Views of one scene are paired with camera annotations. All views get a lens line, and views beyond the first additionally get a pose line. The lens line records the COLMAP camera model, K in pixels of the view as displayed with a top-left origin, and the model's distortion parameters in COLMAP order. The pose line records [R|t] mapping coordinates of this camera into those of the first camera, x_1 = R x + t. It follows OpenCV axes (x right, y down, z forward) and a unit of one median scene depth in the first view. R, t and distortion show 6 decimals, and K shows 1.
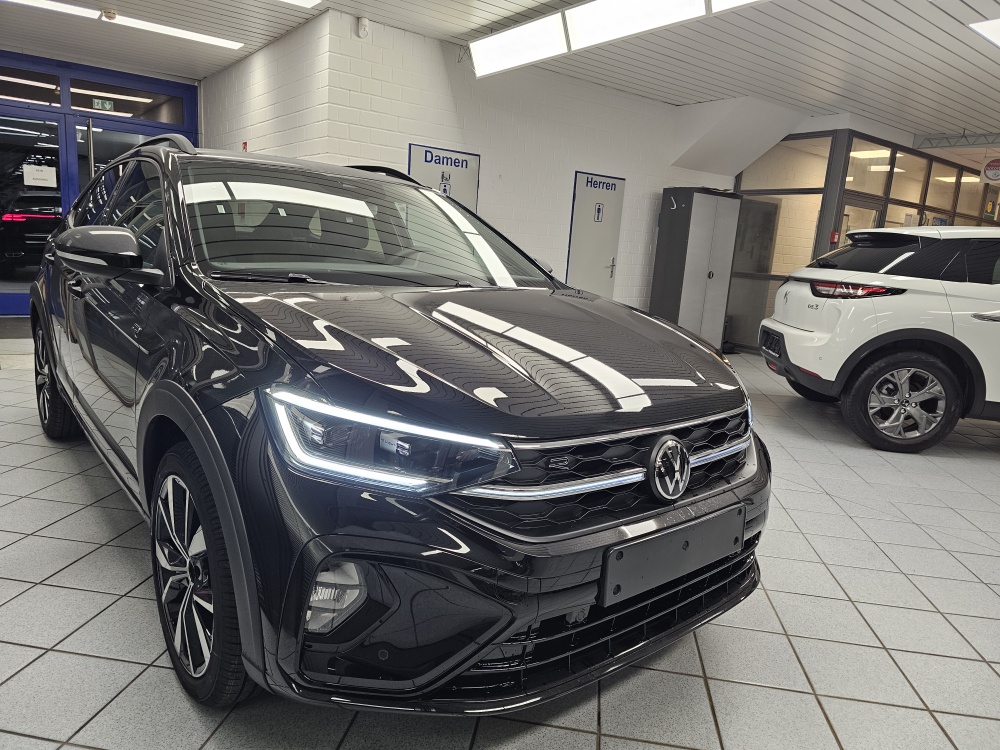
lens RADIAL K [[677.2, 0, 496.7], [0, 677.2, 371.7], [0, 0, 1]] dist [0.047471, -0.046607]
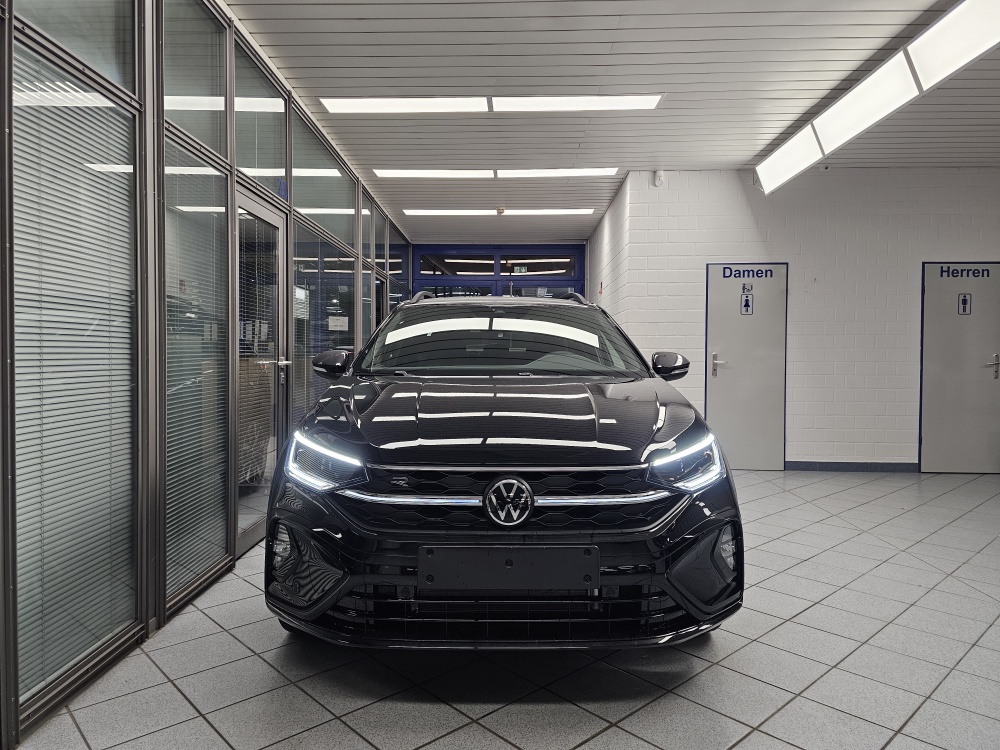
lens RADIAL K [[677.2, 0, 497.5], [0, 677.2, 345.6], [0, 0, 1]] dist [0.047471, -0.046607]
pose [[0.768872, -0.071501, -0.635392, 0.294637], [-0.068002, 0.978948, -0.192449, 0.027942], [0.635776, 0.191177, 0.747824, -0.010094]]
